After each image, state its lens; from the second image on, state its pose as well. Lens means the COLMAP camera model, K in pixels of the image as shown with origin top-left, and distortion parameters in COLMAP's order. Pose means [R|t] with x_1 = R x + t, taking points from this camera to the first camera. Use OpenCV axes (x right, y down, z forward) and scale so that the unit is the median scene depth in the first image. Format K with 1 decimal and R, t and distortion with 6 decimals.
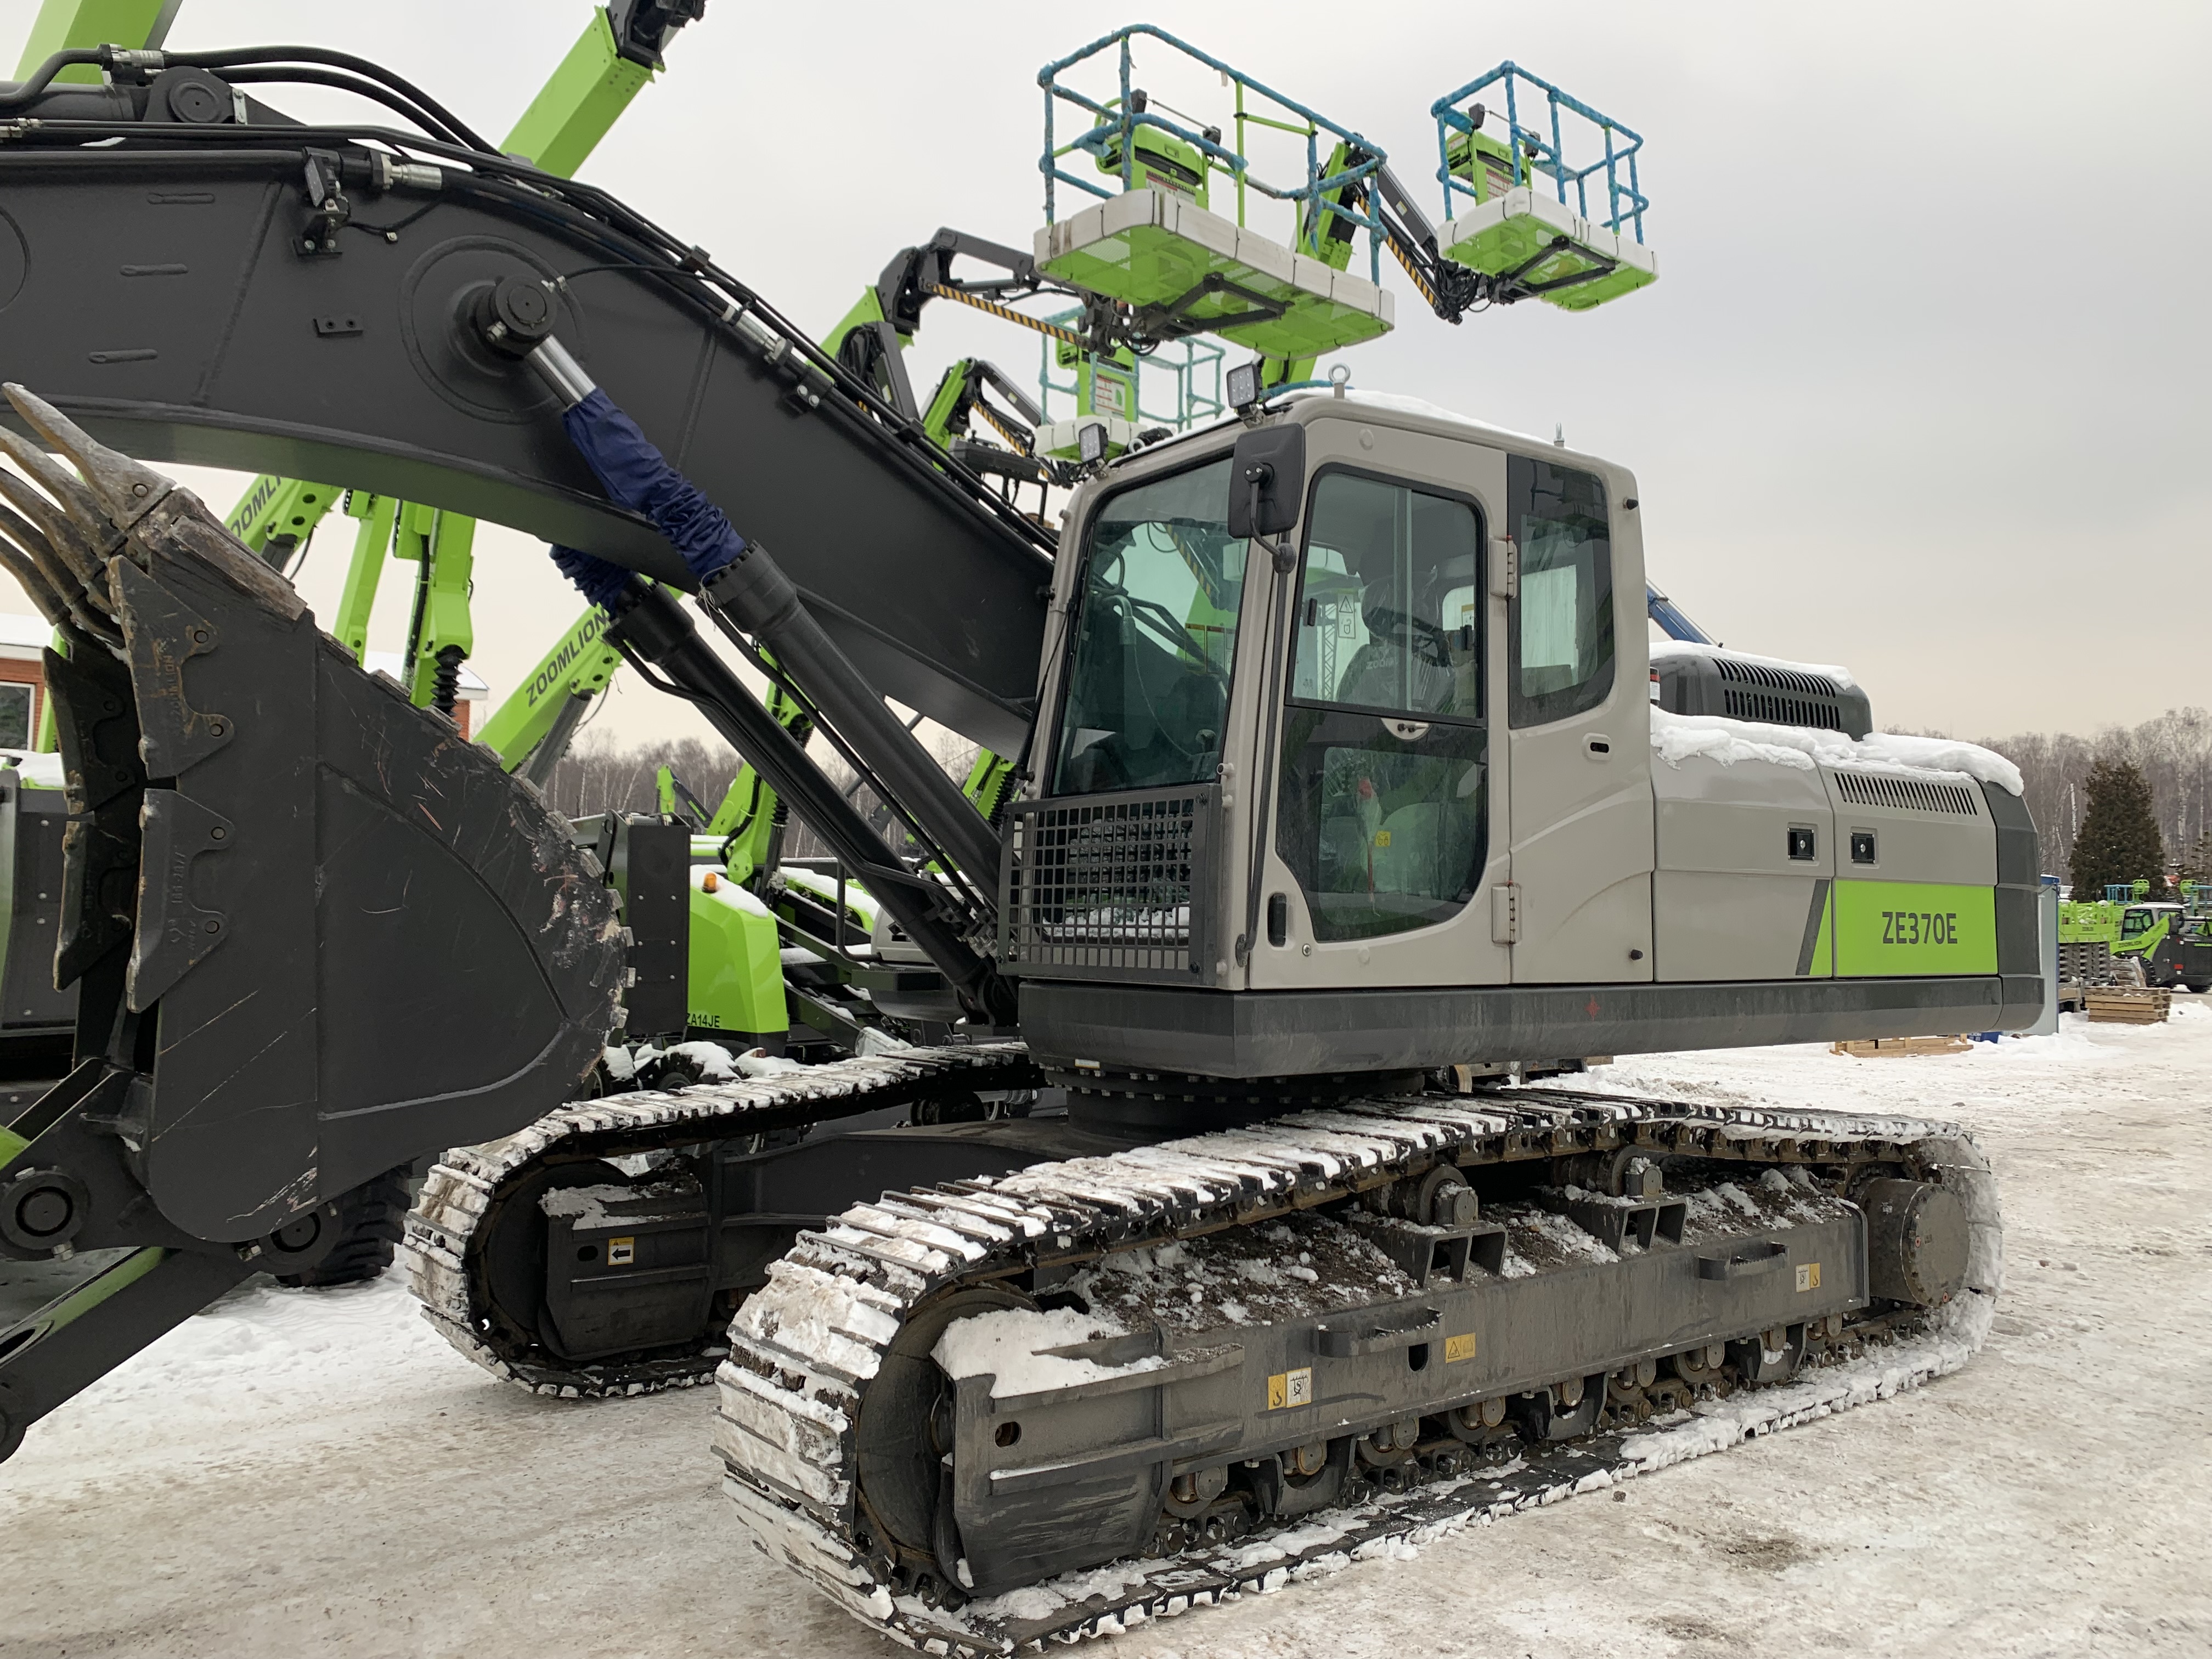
lens RADIAL K [[1663.1, 0, 1106.0], [0, 1663.1, 829.5], [0, 0, 1]] dist [0.012849, -0.024485]
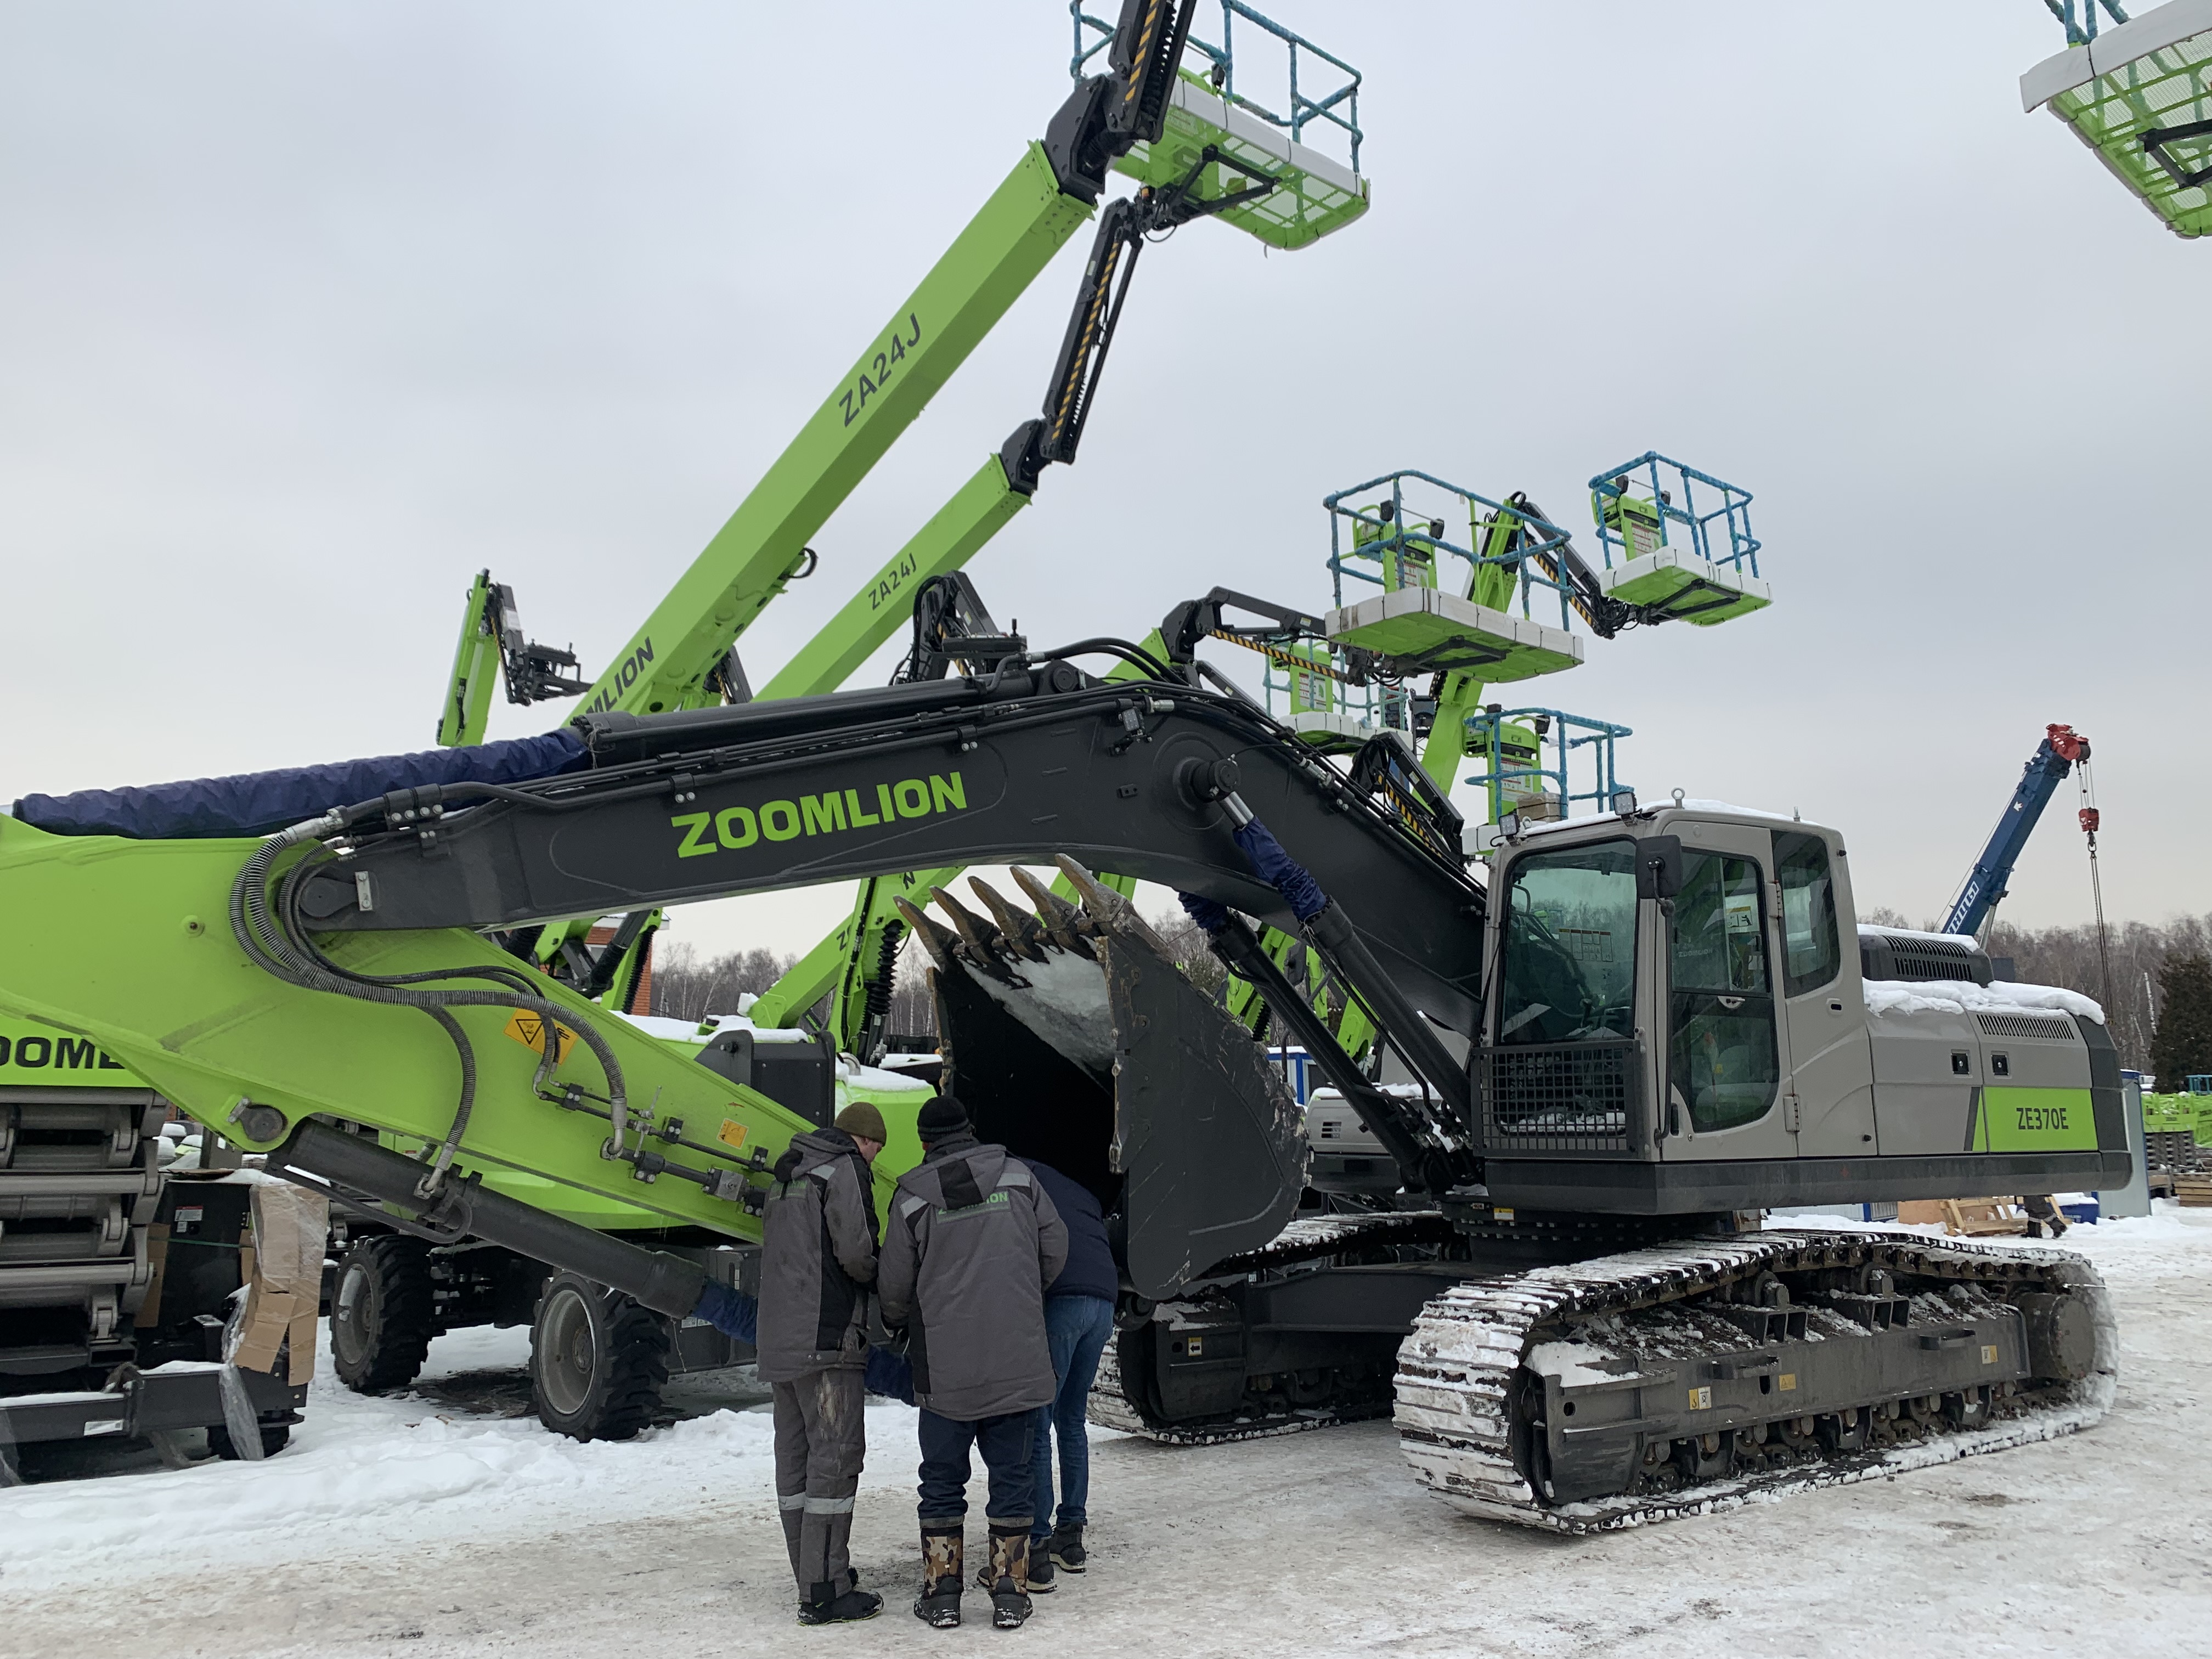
lens RADIAL K [[1663.1, 0, 1106.0], [0, 1663.1, 829.5], [0, 0, 1]] dist [0.012849, -0.024485]
pose [[0.999352, -0.020114, -0.029844, -0.321045], [0.016342, 0.992439, -0.121647, -0.032019], [0.032065, 0.121081, 0.992125, -0.574894]]
